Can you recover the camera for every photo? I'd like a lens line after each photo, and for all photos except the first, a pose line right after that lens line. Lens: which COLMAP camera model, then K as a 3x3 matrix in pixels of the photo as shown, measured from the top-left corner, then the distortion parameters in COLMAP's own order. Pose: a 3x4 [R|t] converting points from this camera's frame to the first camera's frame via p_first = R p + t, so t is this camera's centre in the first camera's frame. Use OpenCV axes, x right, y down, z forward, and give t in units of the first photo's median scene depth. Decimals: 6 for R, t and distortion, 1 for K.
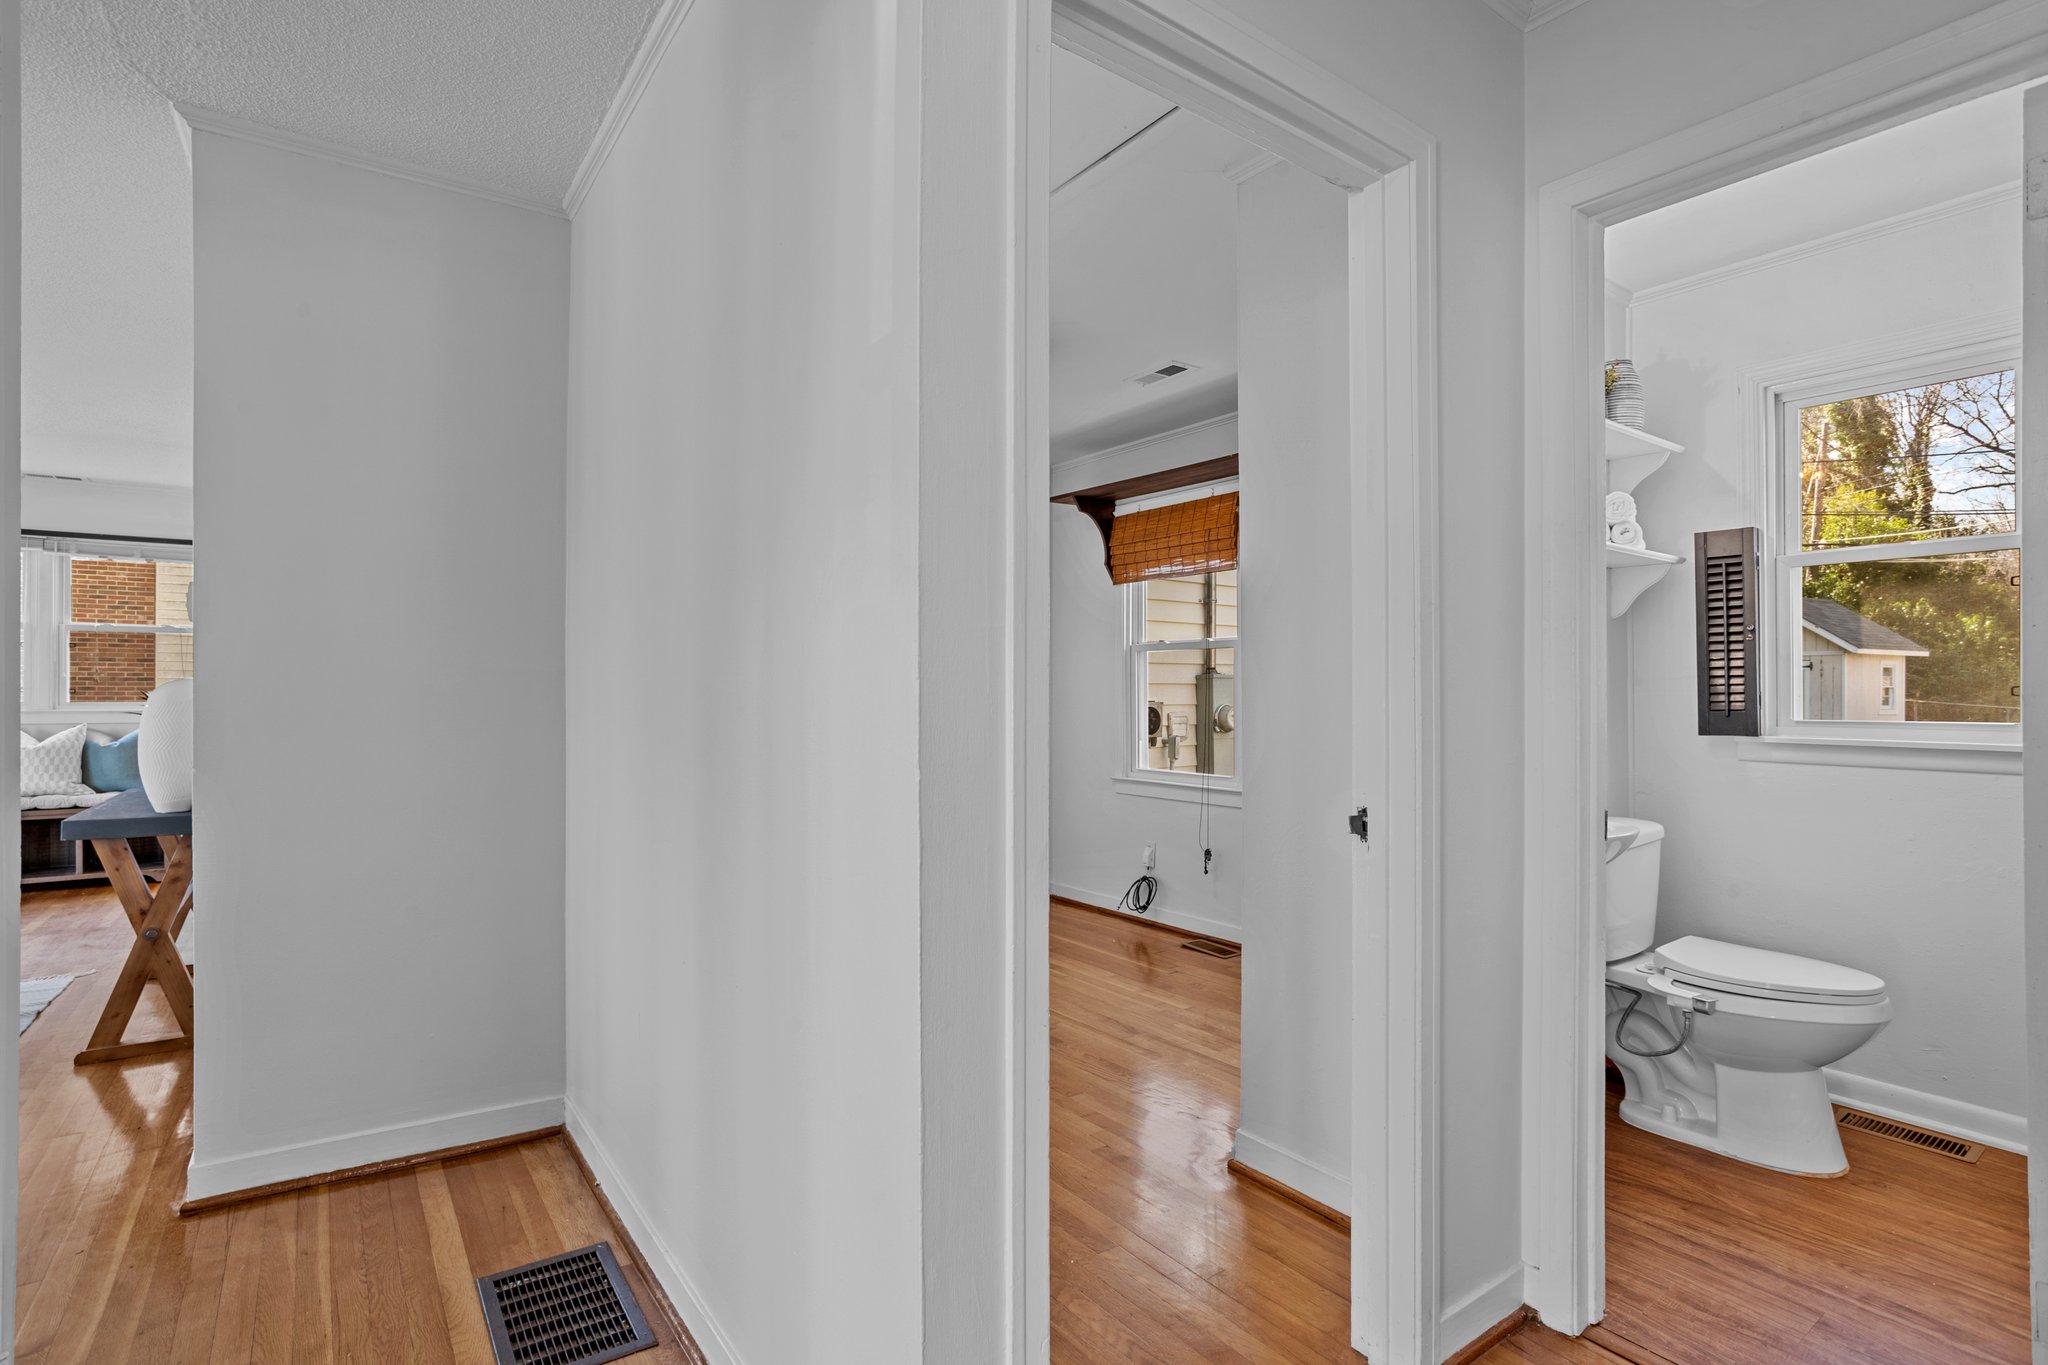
lens RADIAL K [[1002.6, 0, 1024.0], [0, 1002.6, 682.5], [0, 0, 1]] dist [-0.038640, -0.000013]
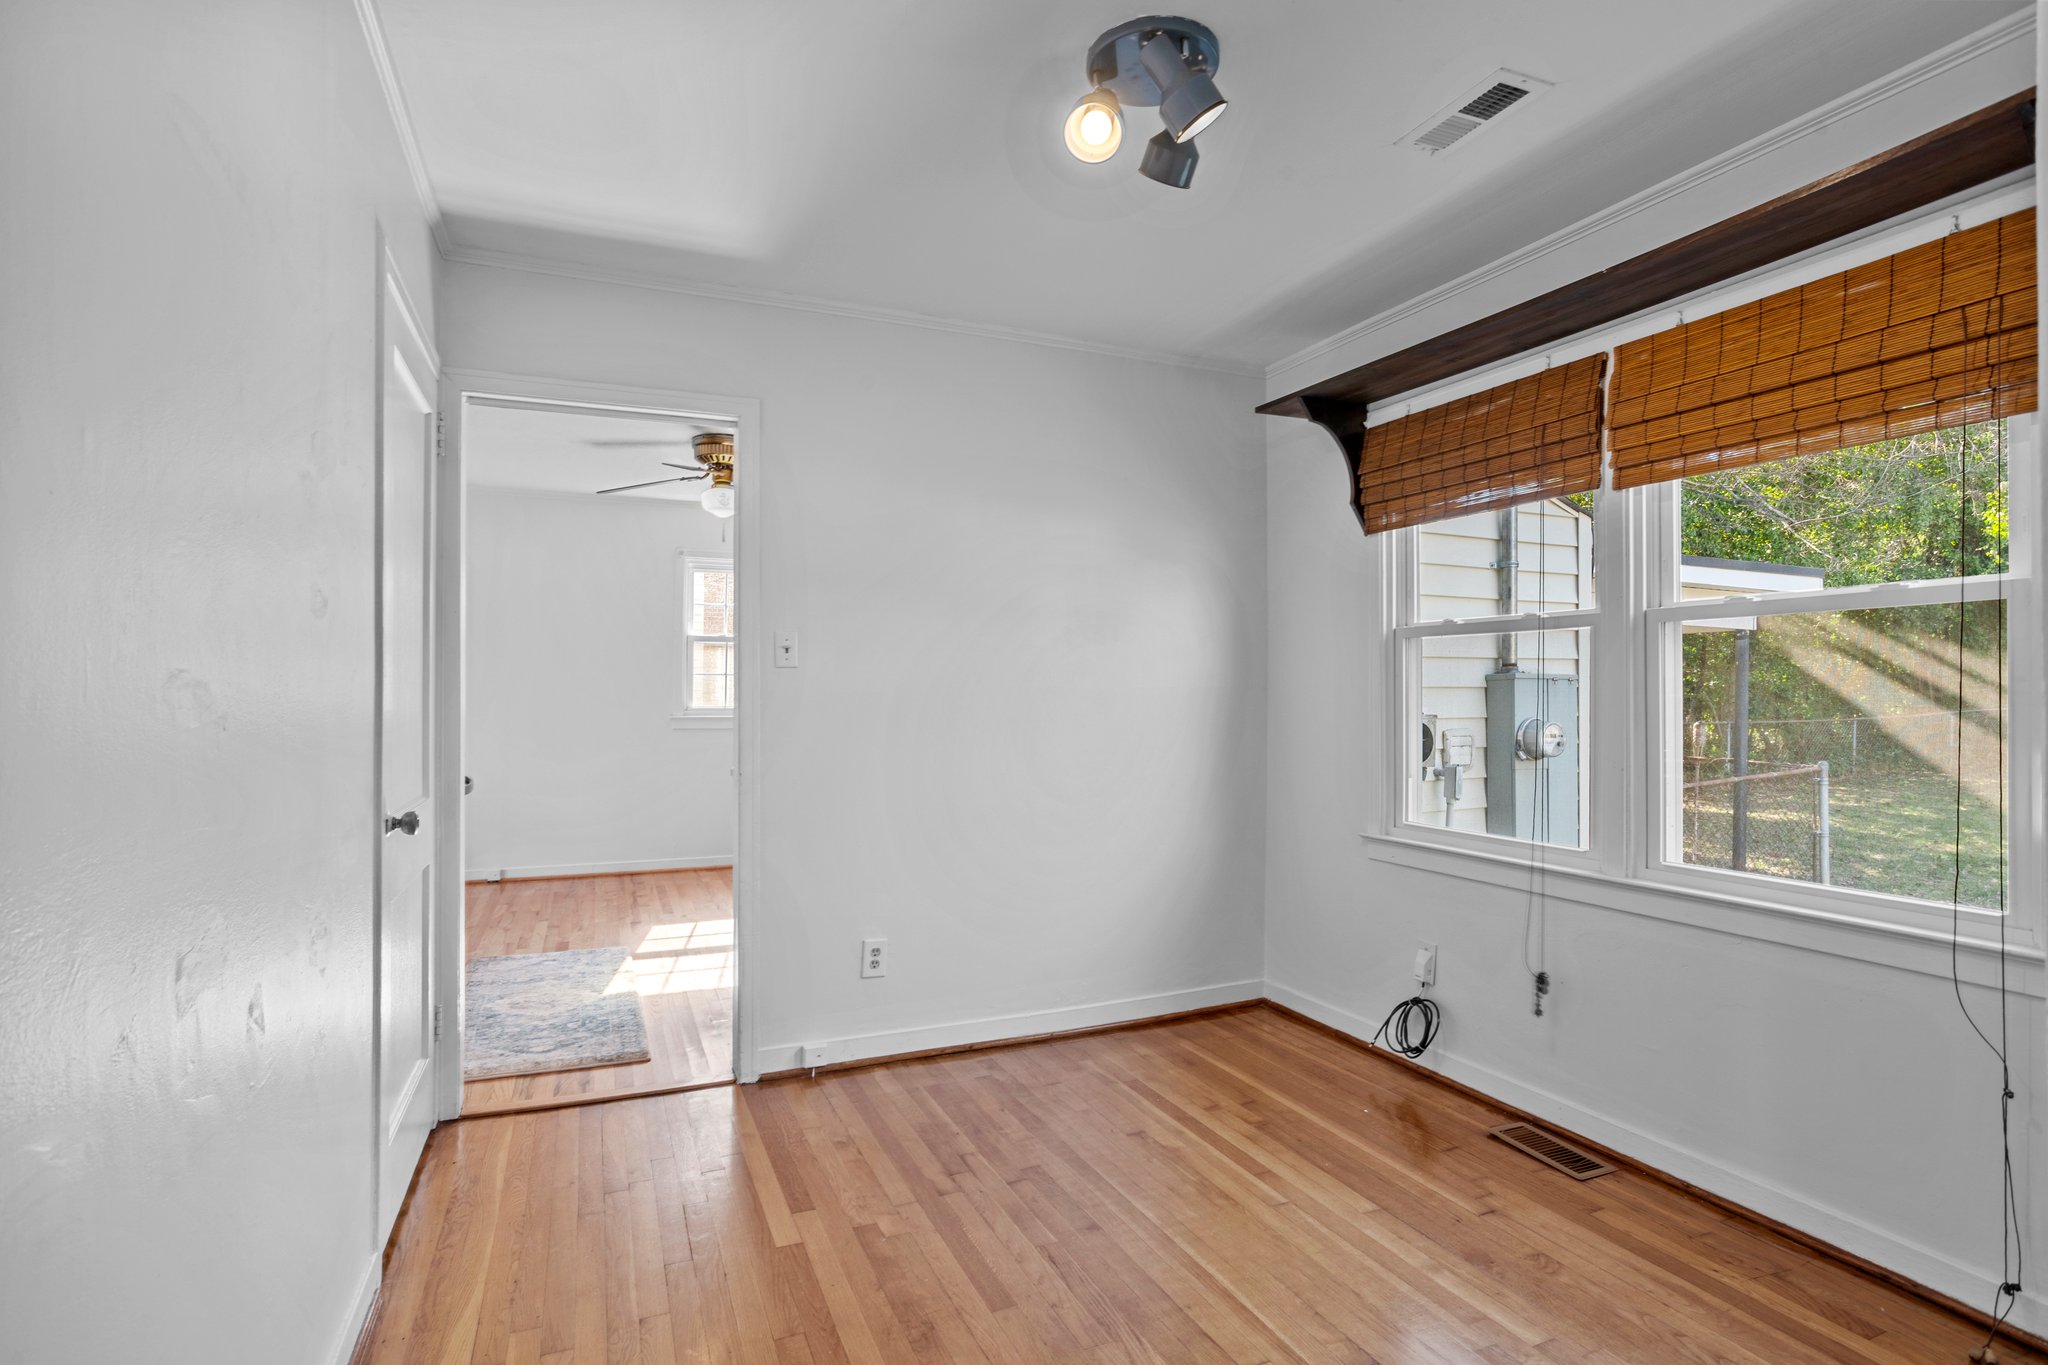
lens RADIAL K [[967.8, 0, 984.2], [0, 967.8, 687.6], [0, 0, 1]] dist [-0.038828, 0.000421]
pose [[0.966689, 0.001992, -0.255946, 0.011124], [-0.000121, 0.999973, 0.007325, -0.003855], [0.255954, -0.007050, 0.966663, 0.342198]]
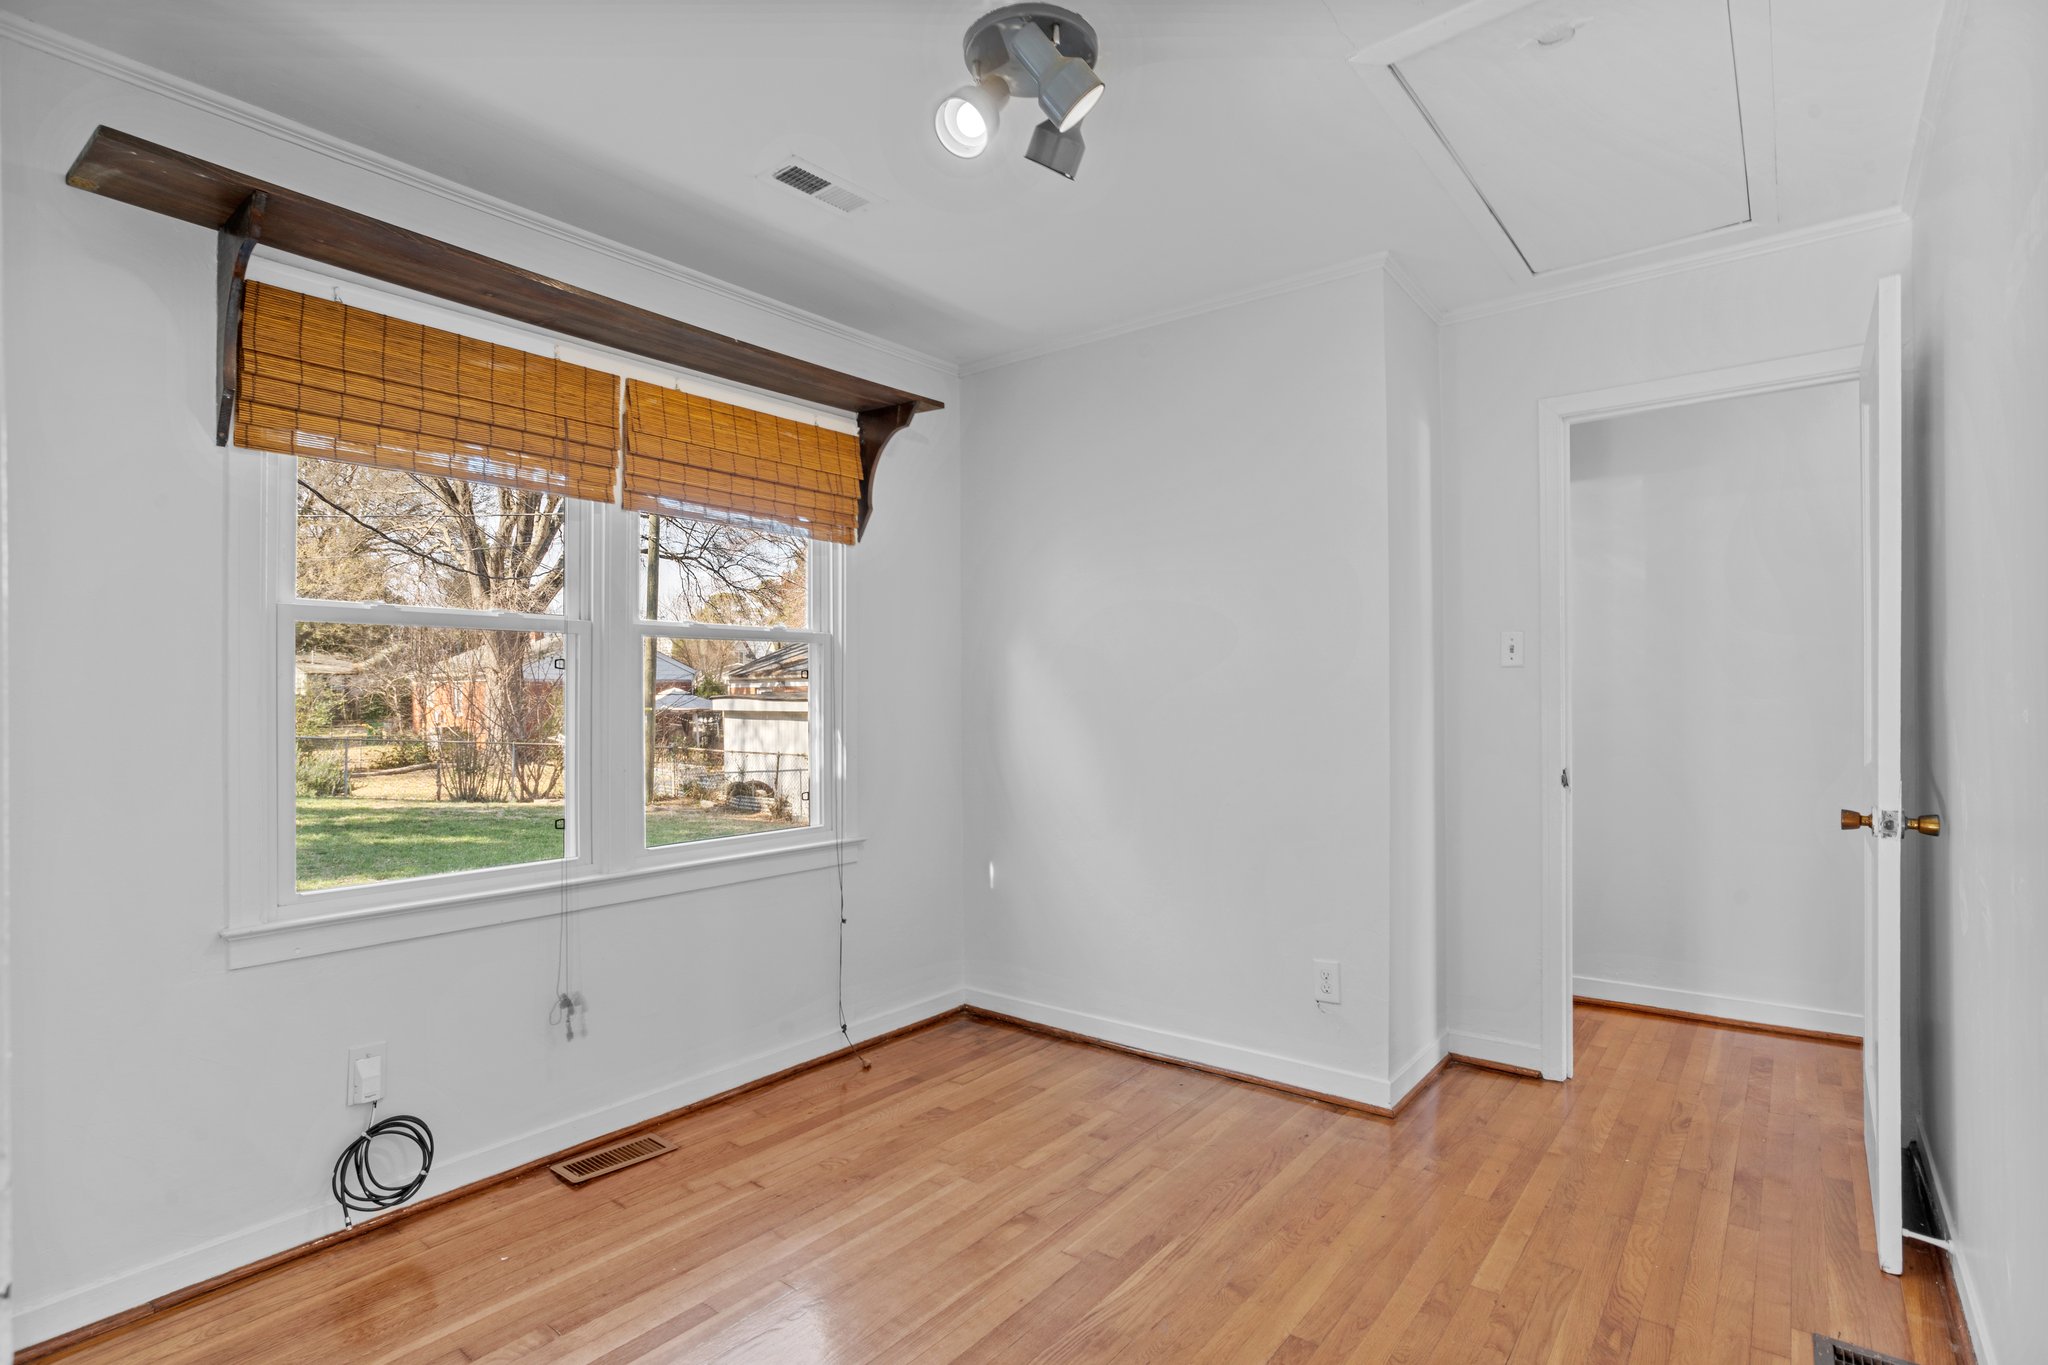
lens RADIAL K [[1003.9, 0, 1061.6], [0, 1003.9, 684.5], [0, 0, 1]] dist [-0.002458, -0.000327]
pose [[-0.266972, 0.013839, 0.963605, -0.383056], [-0.006612, 0.999847, -0.016191, 0.001809], [-0.963682, -0.010694, -0.266839, 0.795513]]
